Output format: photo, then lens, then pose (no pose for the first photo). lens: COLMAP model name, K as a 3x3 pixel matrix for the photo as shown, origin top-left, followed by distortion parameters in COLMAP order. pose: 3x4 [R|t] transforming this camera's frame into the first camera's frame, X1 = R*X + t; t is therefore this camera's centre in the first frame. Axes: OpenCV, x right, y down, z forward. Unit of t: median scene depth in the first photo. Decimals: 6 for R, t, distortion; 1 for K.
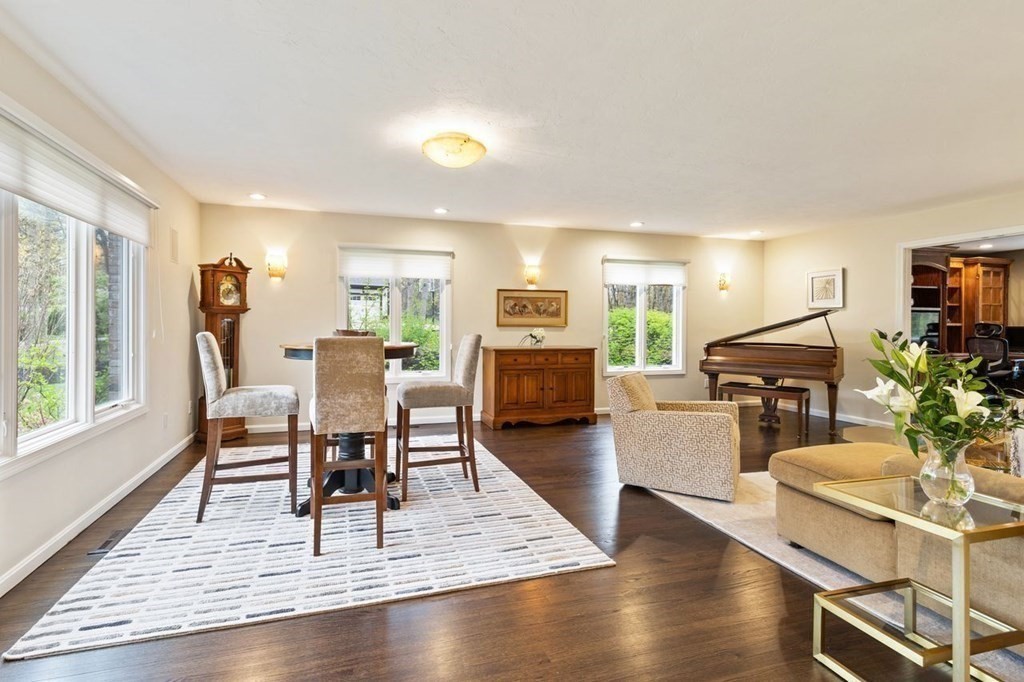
lens RADIAL K [[503.8, 0, 512.0], [0, 503.8, 341.0], [0, 0, 1]] dist [0.000557, 0.000413]
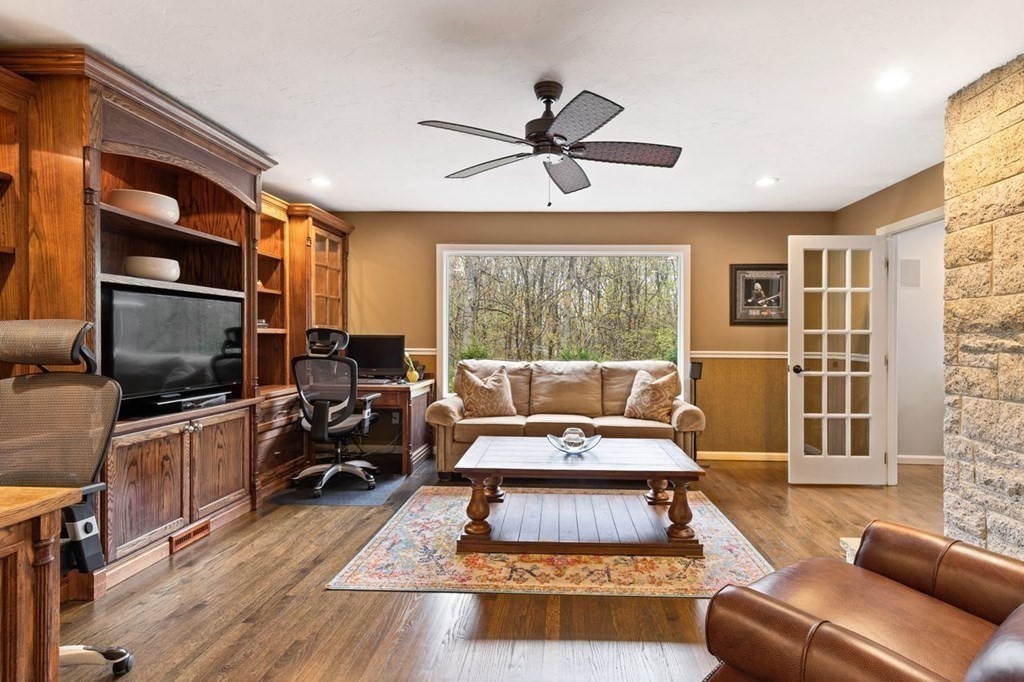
lens RADIAL K [[503.8, 0, 512.0], [0, 503.8, 341.0], [0, 0, 1]] dist [0.000557, 0.000413]
pose [[0.413412, -0.003665, 0.910537, 0.520963], [0.012634, 0.999919, -0.001712, -0.018634], [-0.910456, 0.012212, 0.413425, 0.578624]]
